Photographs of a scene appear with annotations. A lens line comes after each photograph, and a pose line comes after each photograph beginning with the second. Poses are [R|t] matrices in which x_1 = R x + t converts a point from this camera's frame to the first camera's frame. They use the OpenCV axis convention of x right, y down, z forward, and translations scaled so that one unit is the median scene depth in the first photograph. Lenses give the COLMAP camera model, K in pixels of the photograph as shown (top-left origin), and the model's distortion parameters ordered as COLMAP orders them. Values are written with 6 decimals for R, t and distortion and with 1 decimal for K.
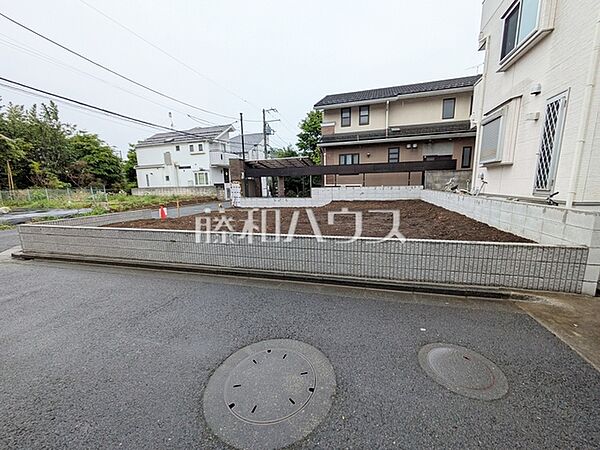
lens RADIAL K [[235.8, 0, 300.0], [0, 235.8, 225.0], [0, 0, 1]] dist [0.001350, 0.000427]
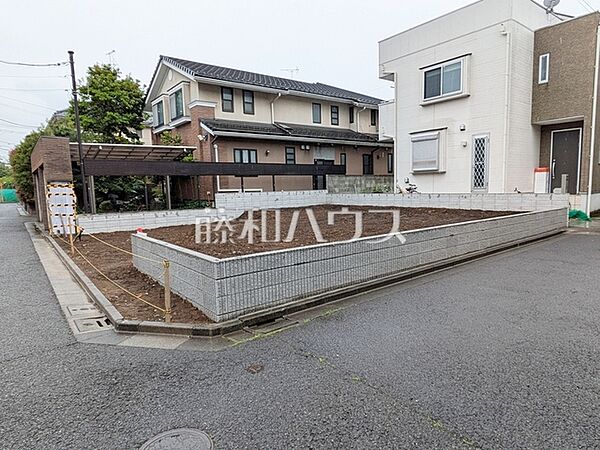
lens RADIAL K [[378.8, 0, 300.0], [0, 378.8, 225.0], [0, 0, 1]] dist [-0.000161, 0.000095]
pose [[0.579299, -0.074231, 0.811728, -0.677042], [0.149754, 0.988586, -0.016470, -0.013900], [-0.801240, 0.131101, 0.583804, 0.176159]]
